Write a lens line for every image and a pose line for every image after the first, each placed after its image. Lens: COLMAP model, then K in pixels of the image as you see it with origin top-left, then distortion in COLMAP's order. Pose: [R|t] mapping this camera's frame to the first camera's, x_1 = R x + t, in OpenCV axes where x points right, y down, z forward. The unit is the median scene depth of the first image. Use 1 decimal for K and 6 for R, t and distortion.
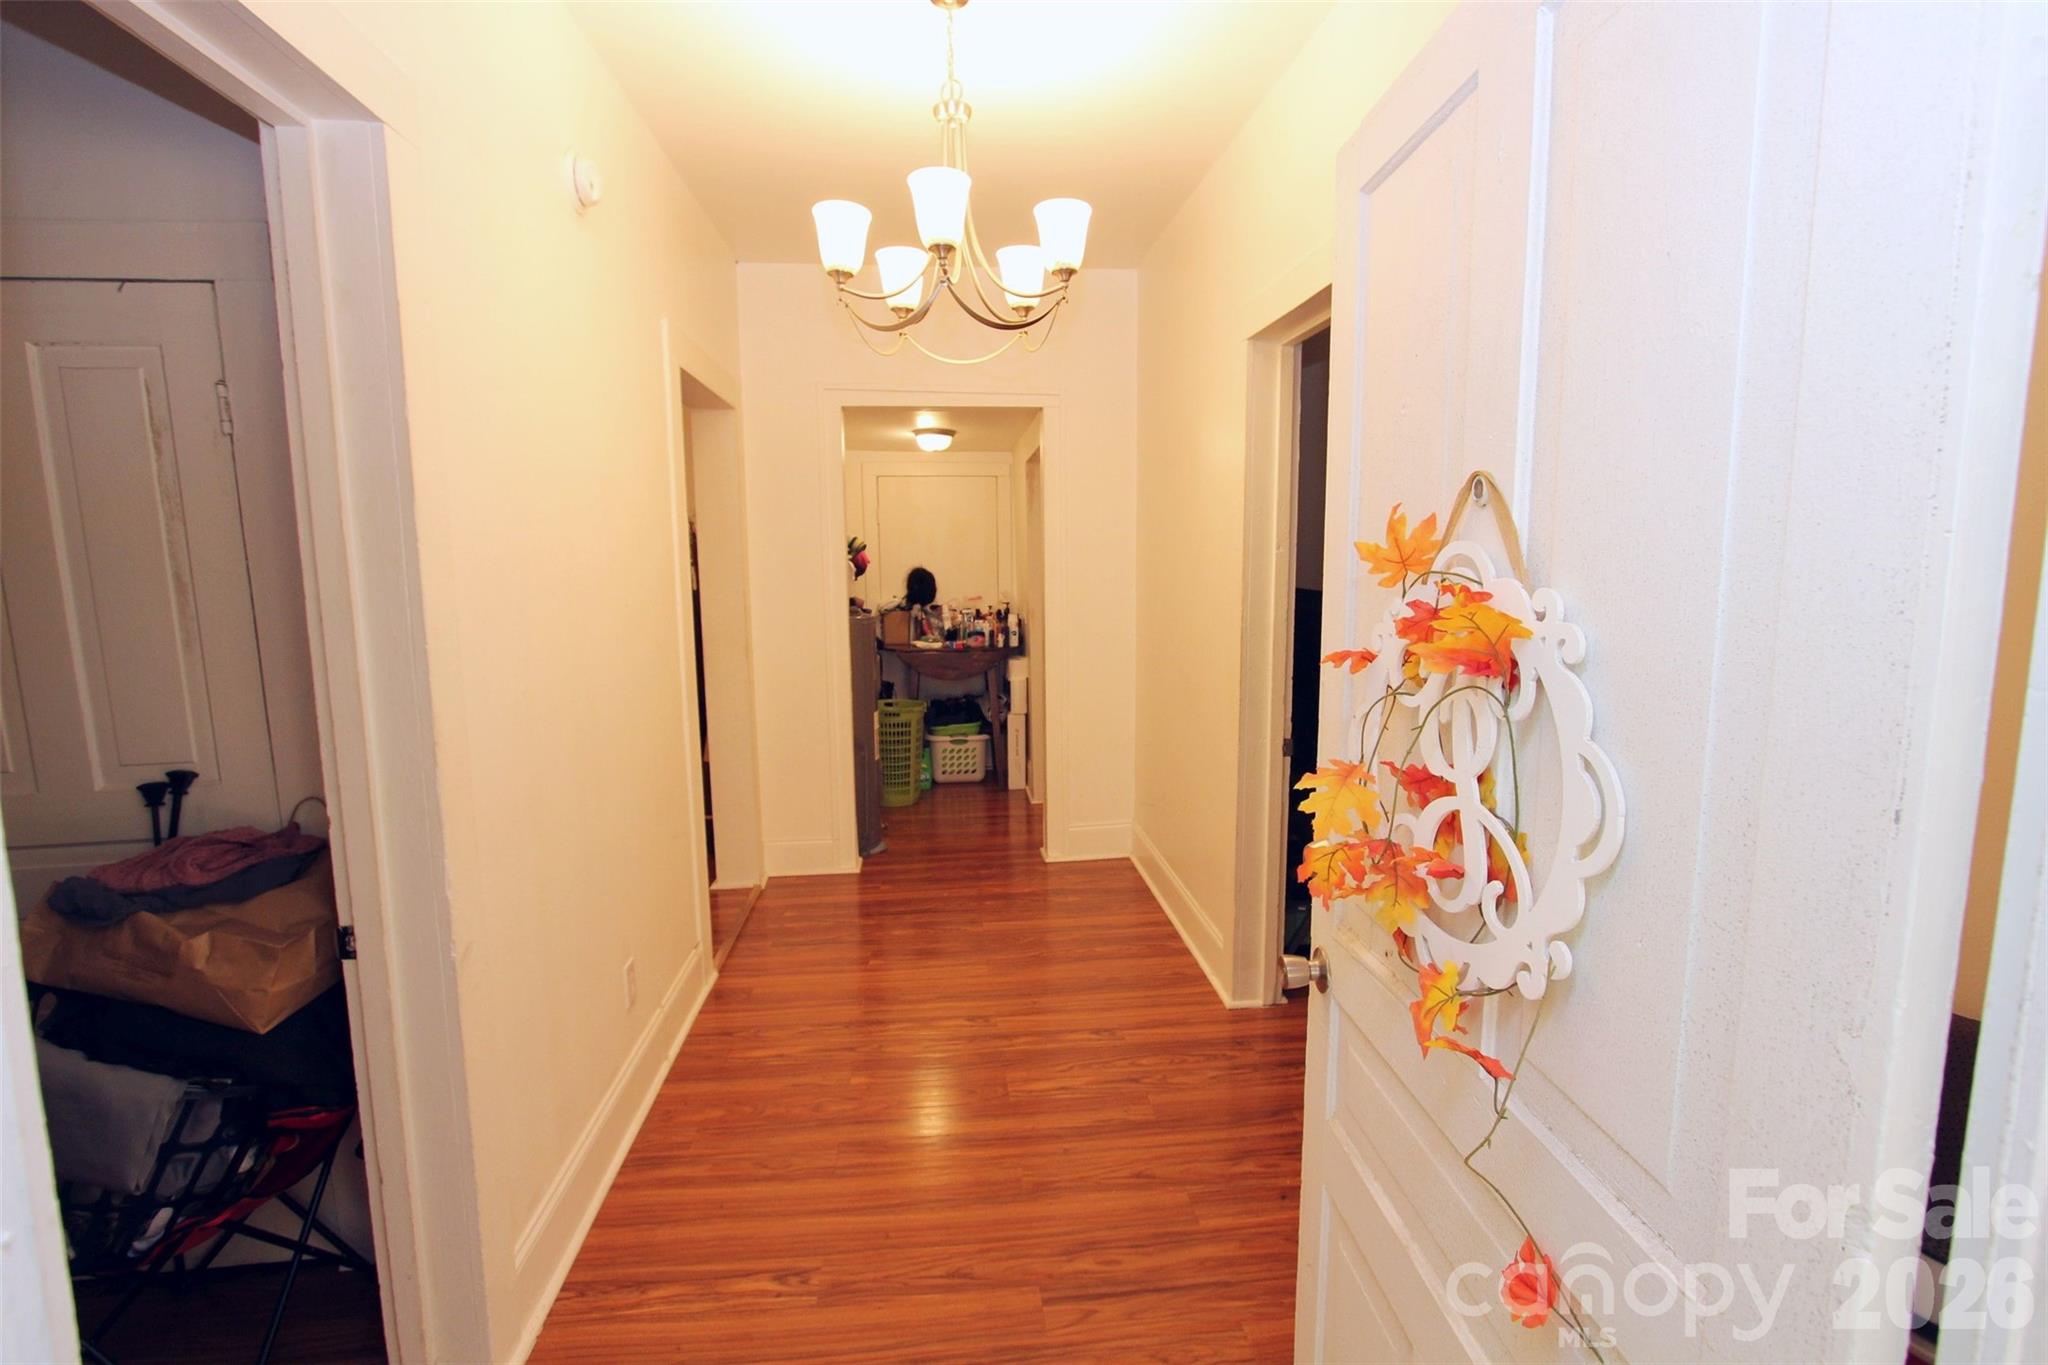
lens RADIAL K [[945.9, 0, 1037.2], [0, 945.9, 668.6], [0, 0, 1]] dist [-0.015559, -0.000340]
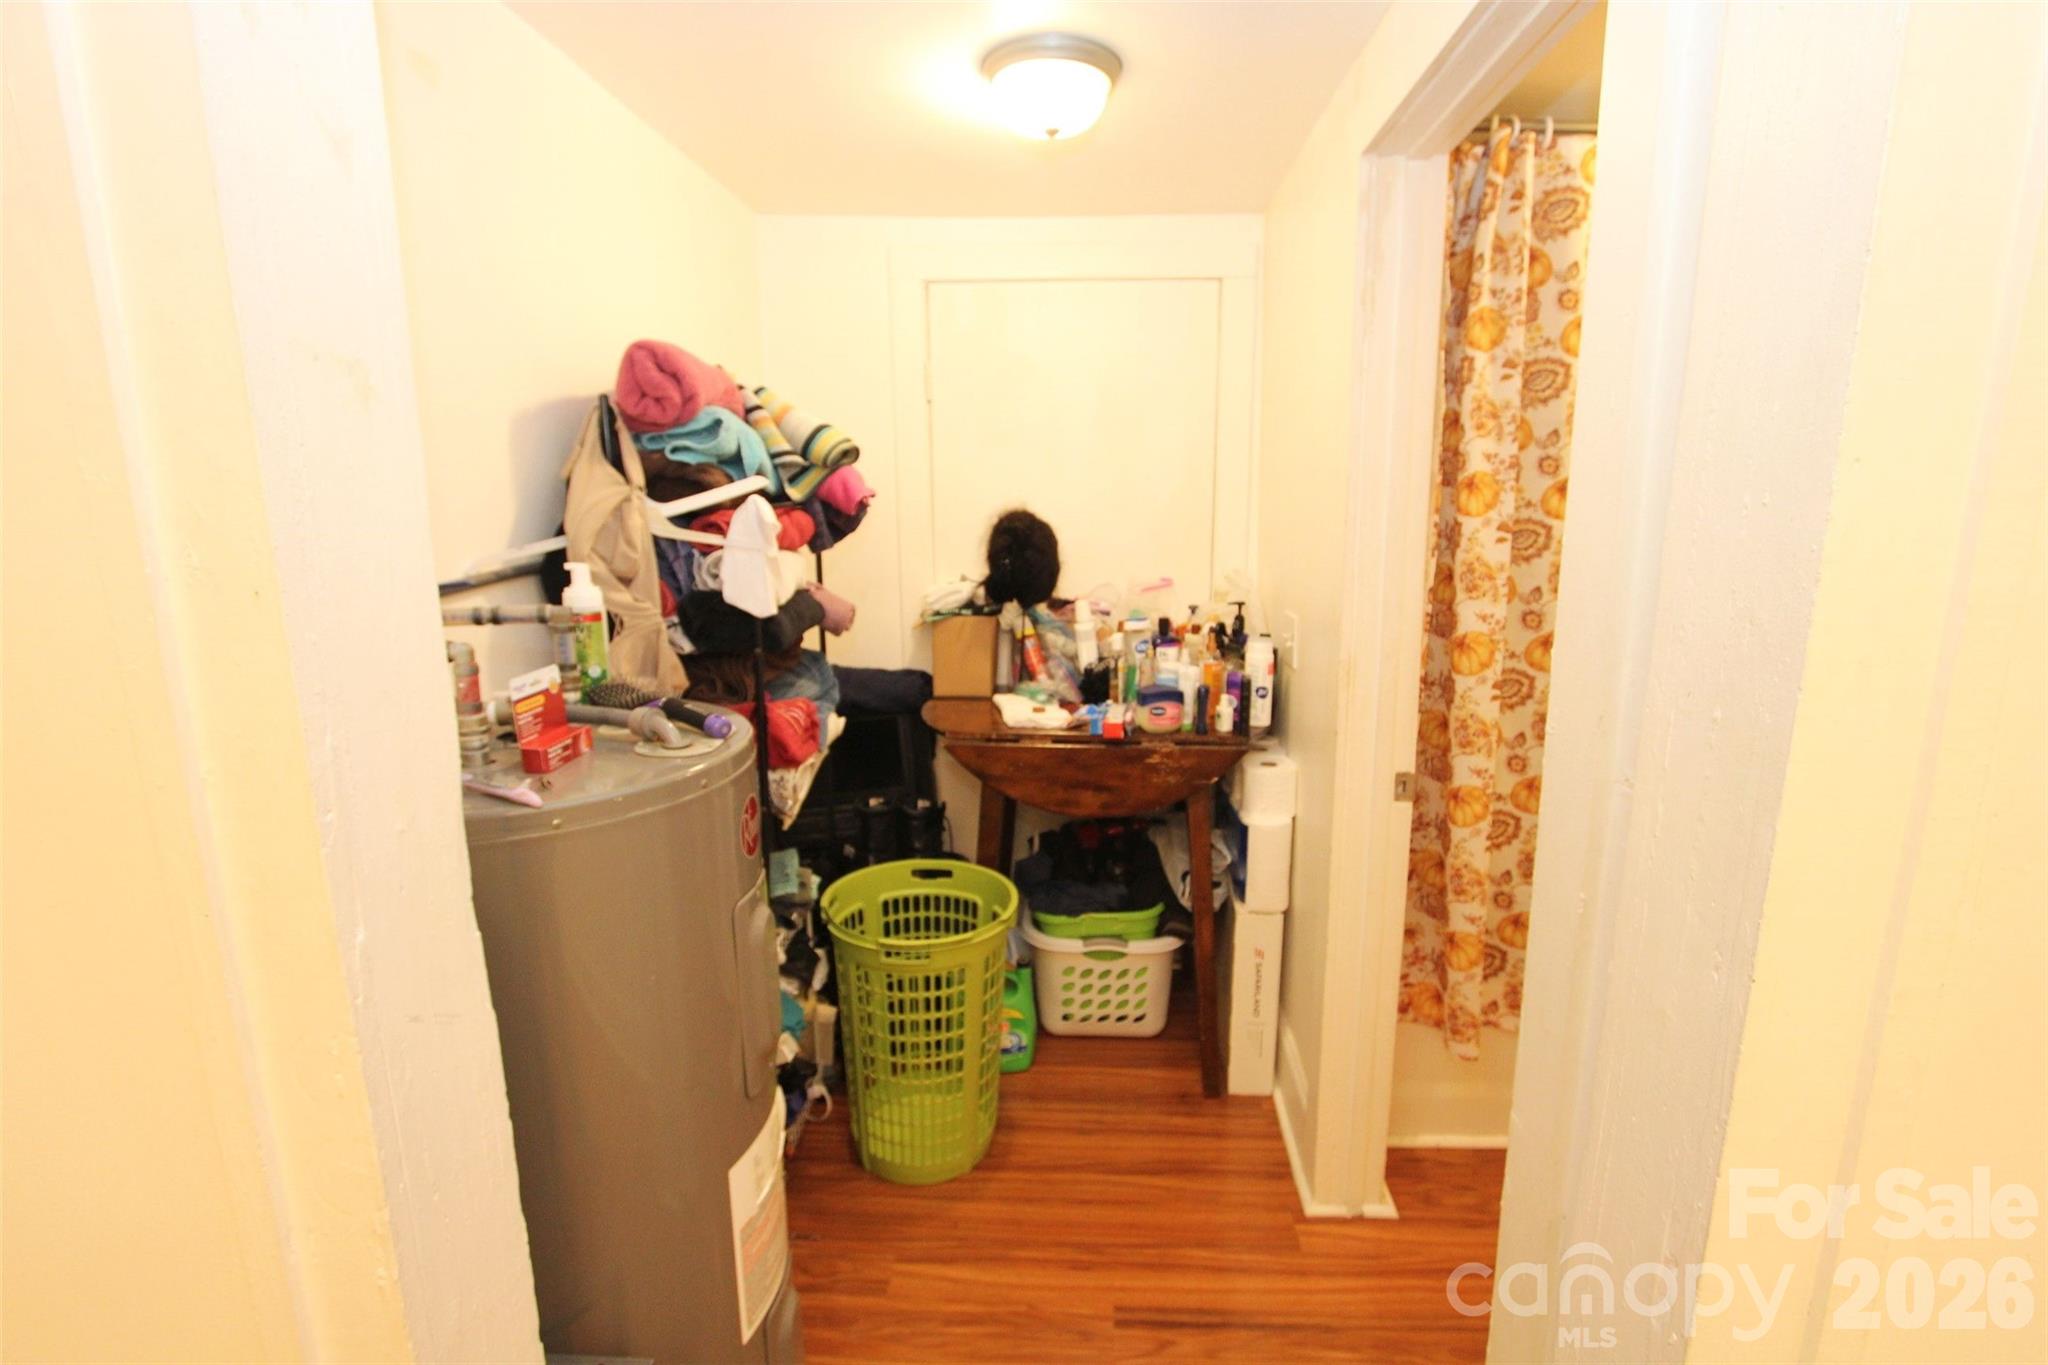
lens RADIAL K [[945.9, 0, 1037.2], [0, 945.9, 668.6], [0, 0, 1]] dist [-0.015559, -0.000340]
pose [[0.985878, 0.037158, -0.163288, -0.050532], [-0.024853, 0.996739, 0.076769, -0.072014], [0.165608, -0.071627, 0.983587, 0.613187]]
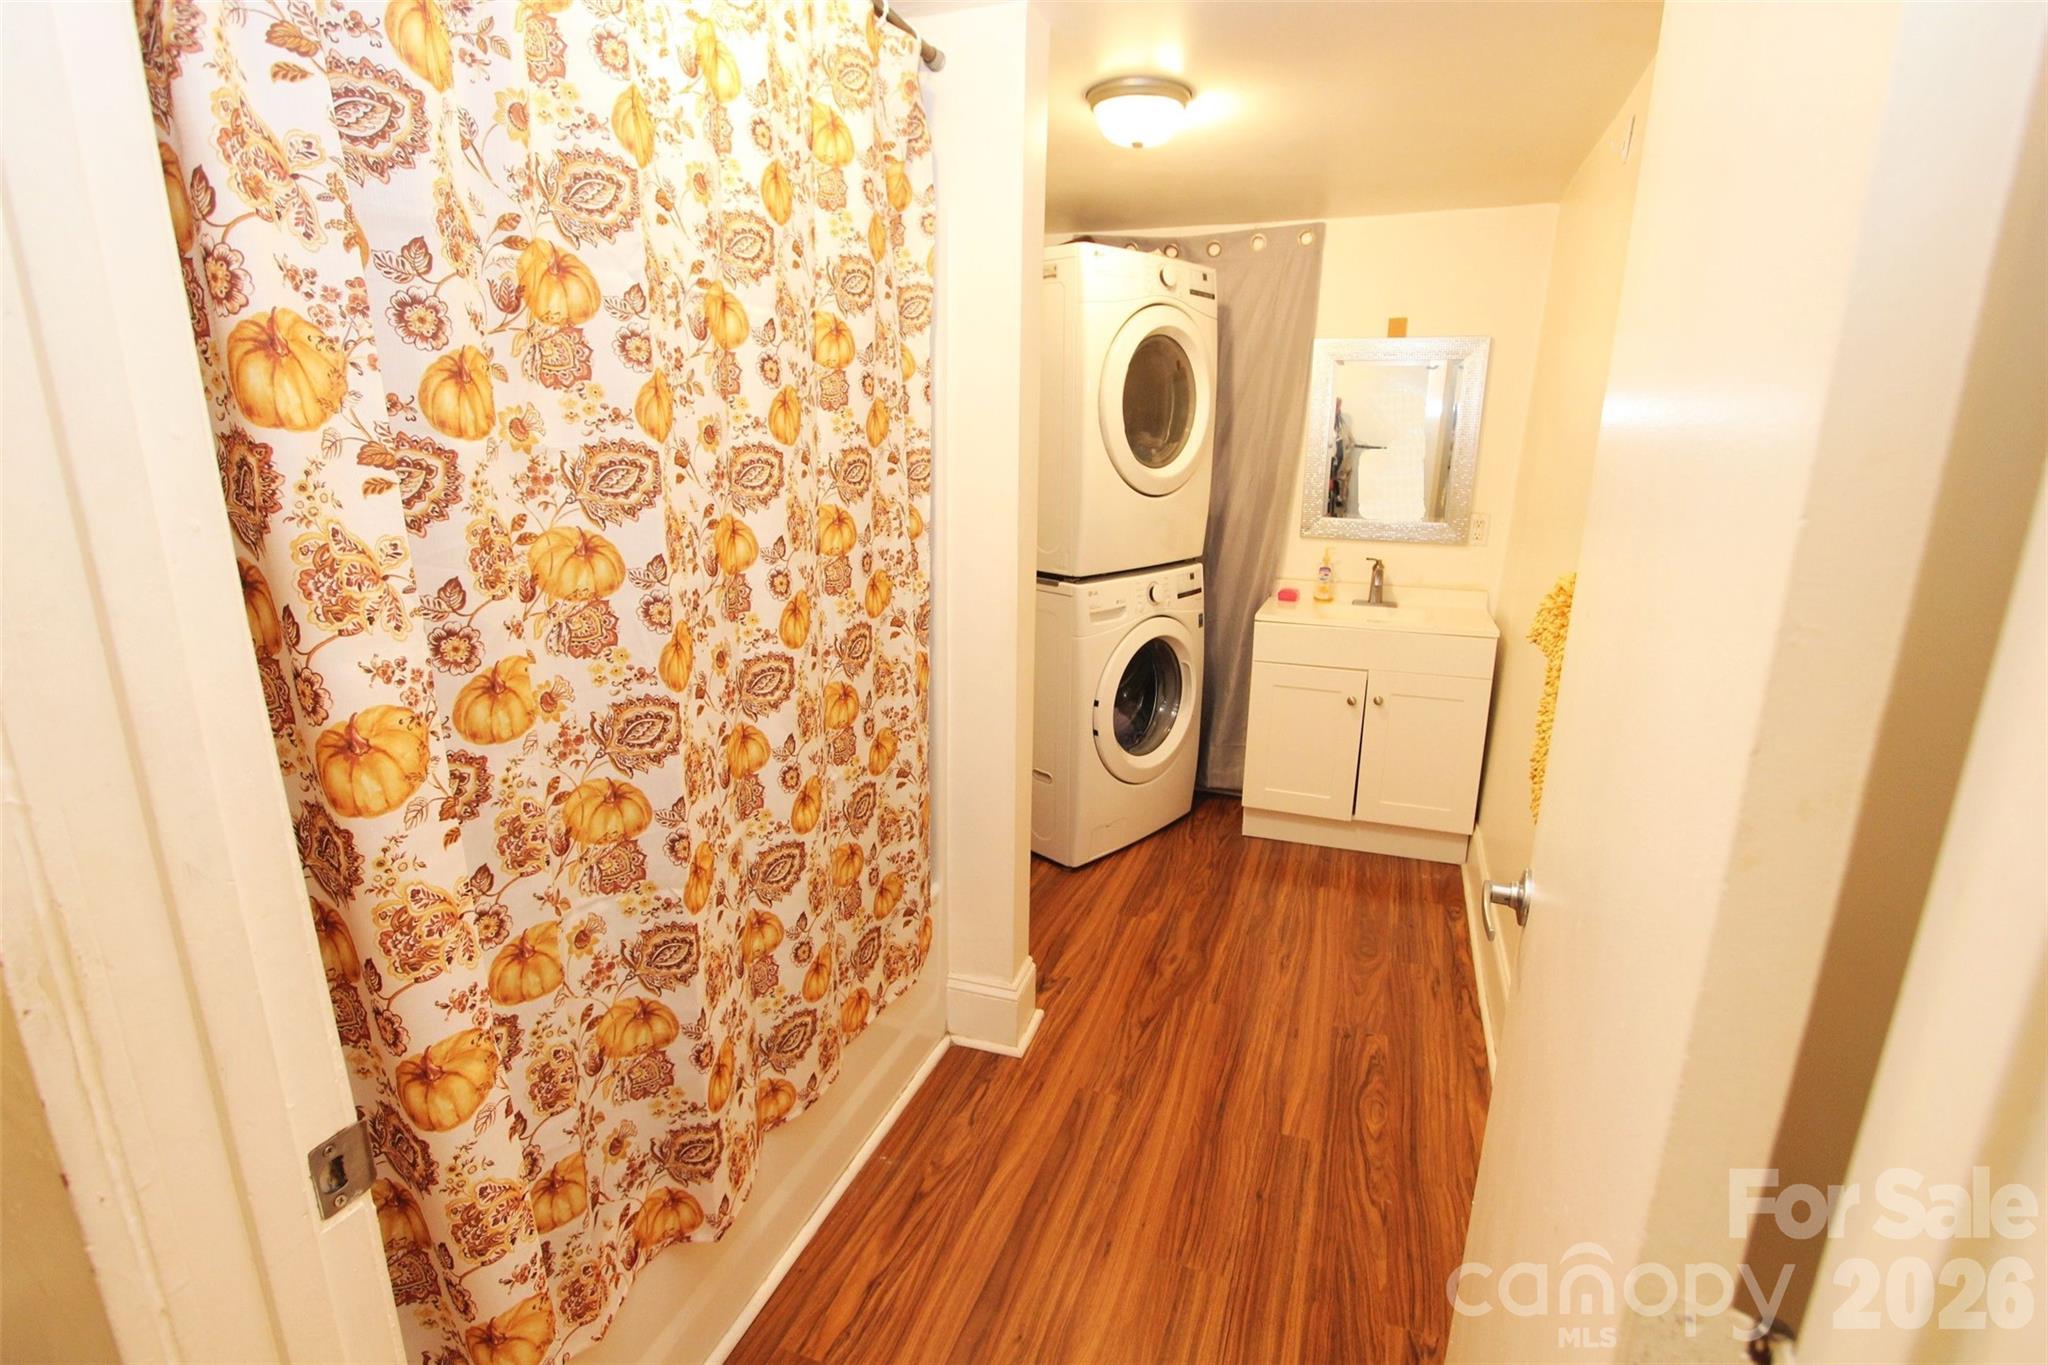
lens RADIAL K [[945.9, 0, 1037.2], [0, 945.9, 668.6], [0, 0, 1]] dist [-0.015559, -0.000340]
pose [[0.449317, -0.199757, 0.870753, -0.024277], [0.081839, 0.979786, 0.182540, -0.089131], [-0.889616, -0.010757, 0.456583, 0.854578]]
